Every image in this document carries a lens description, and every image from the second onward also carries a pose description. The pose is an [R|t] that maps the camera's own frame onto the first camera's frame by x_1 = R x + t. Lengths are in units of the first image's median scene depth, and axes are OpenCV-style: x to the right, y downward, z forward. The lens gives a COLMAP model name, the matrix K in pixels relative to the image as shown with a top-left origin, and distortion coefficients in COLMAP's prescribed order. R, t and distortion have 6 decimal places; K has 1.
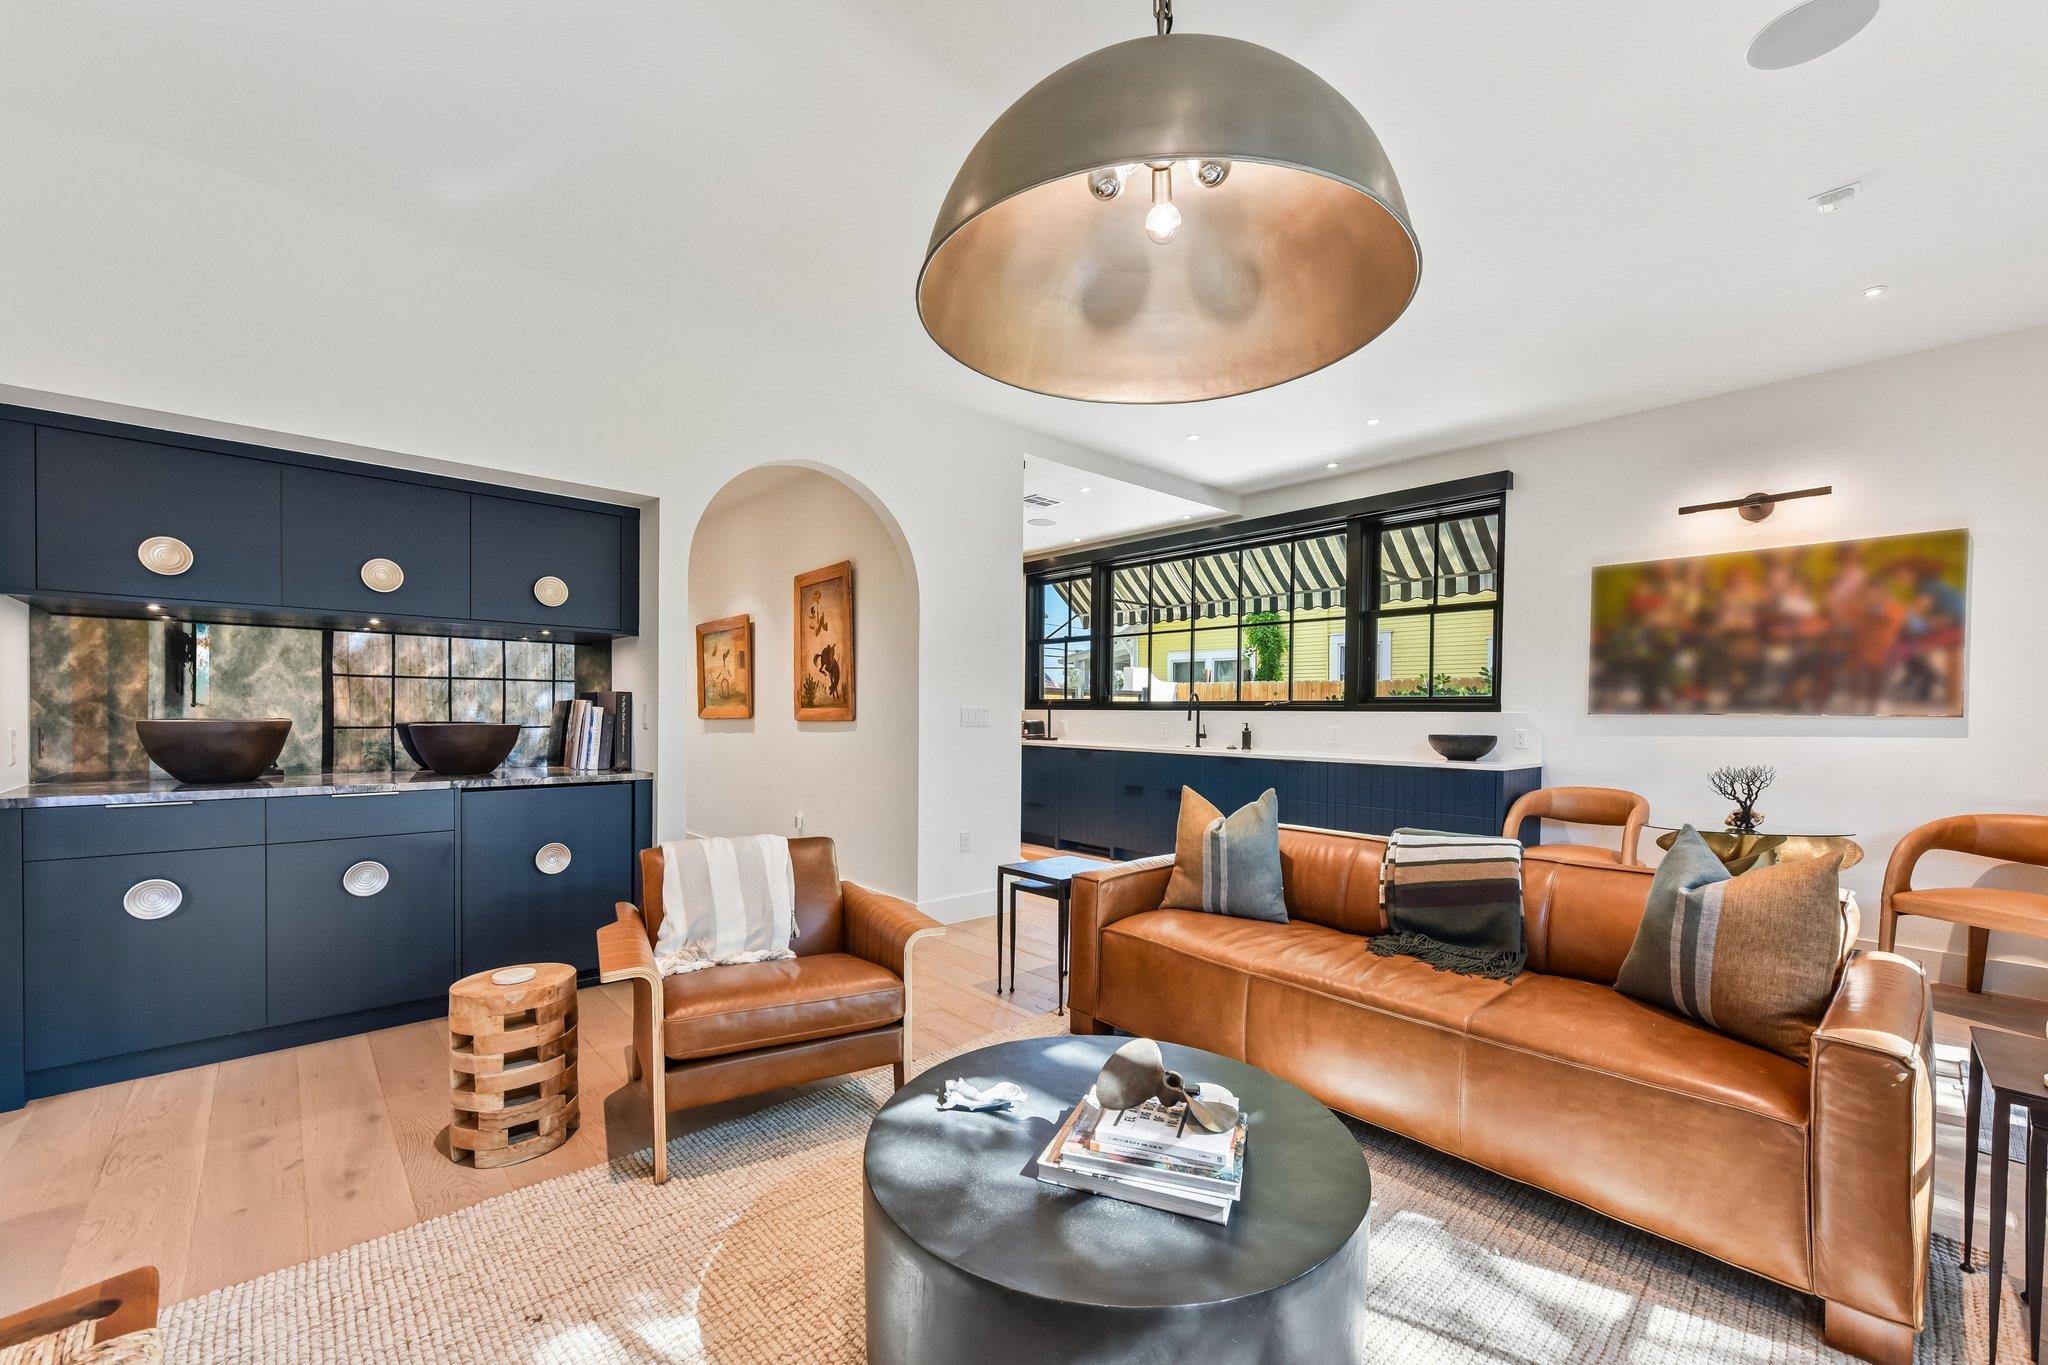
lens RADIAL K [[804.2, 0, 1029.9], [0, 804.2, 726.5], [0, 0, 1]] dist [0.004245, -0.001746]
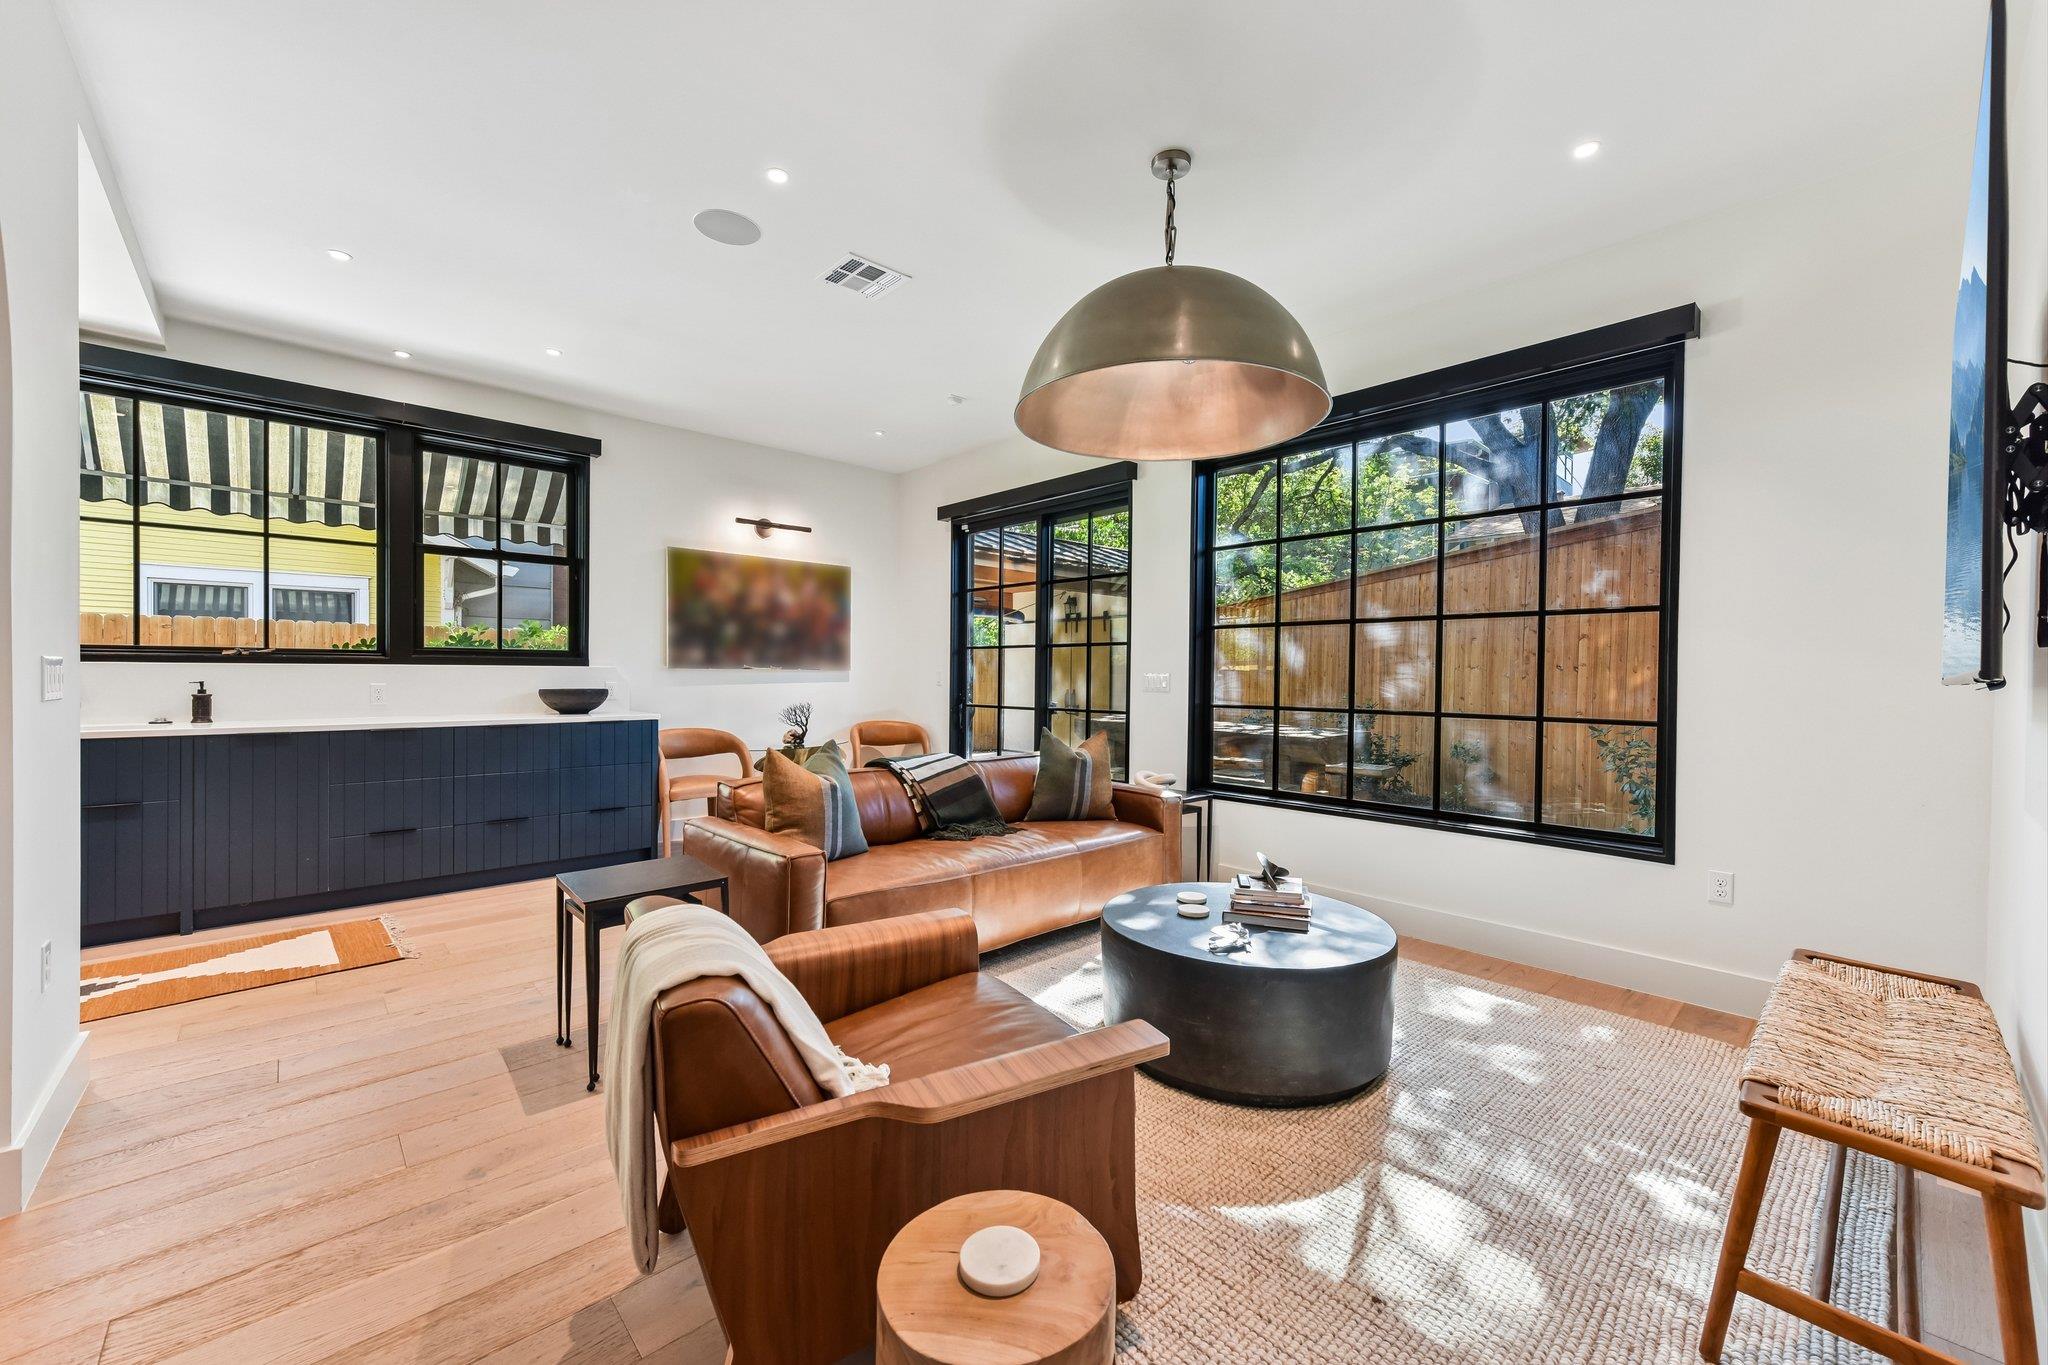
lens RADIAL K [[804.2, 0, 1028.9], [0, 804.2, 676.7], [0, 0, 1]] dist [0.004245, -0.001746]
pose [[-0.017625, -0.010942, 0.999785, -0.522152], [0.011105, 0.999876, 0.011138, -0.010679], [-0.999783, 0.011299, -0.017501, 0.490758]]
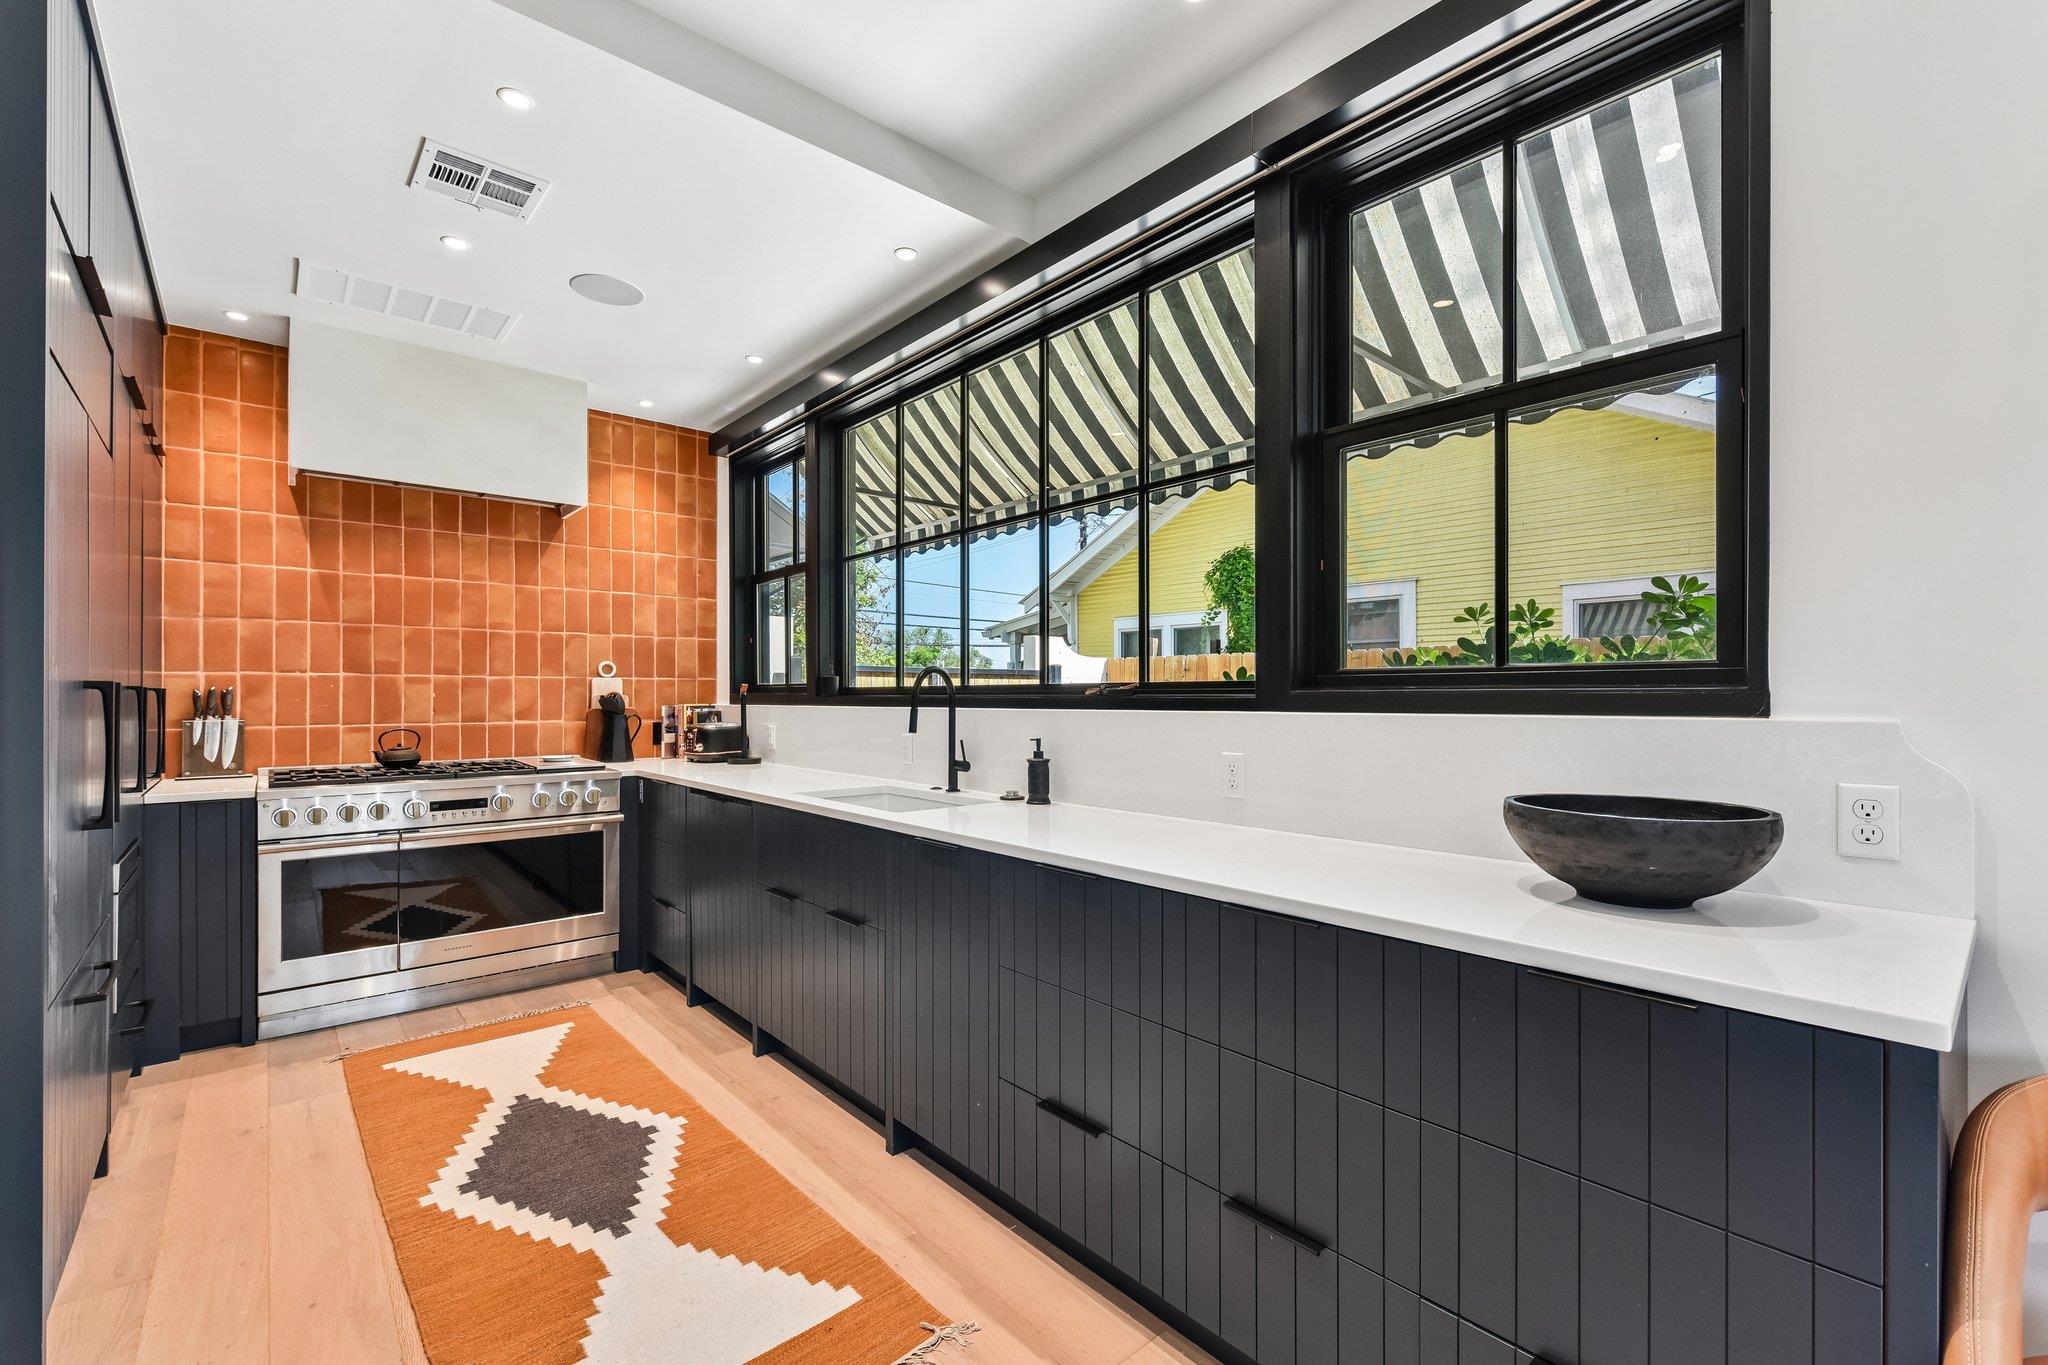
lens RADIAL K [[854.7, 0, 1038.5], [0, 854.7, 700.7], [0, 0, 1]] dist [0.004686, -0.003140]
pose [[0.999901, -0.009976, -0.009880, 0.376092], [0.009841, 0.999859, -0.013634, -0.024077], [0.010014, 0.013536, 0.999858, 0.781465]]
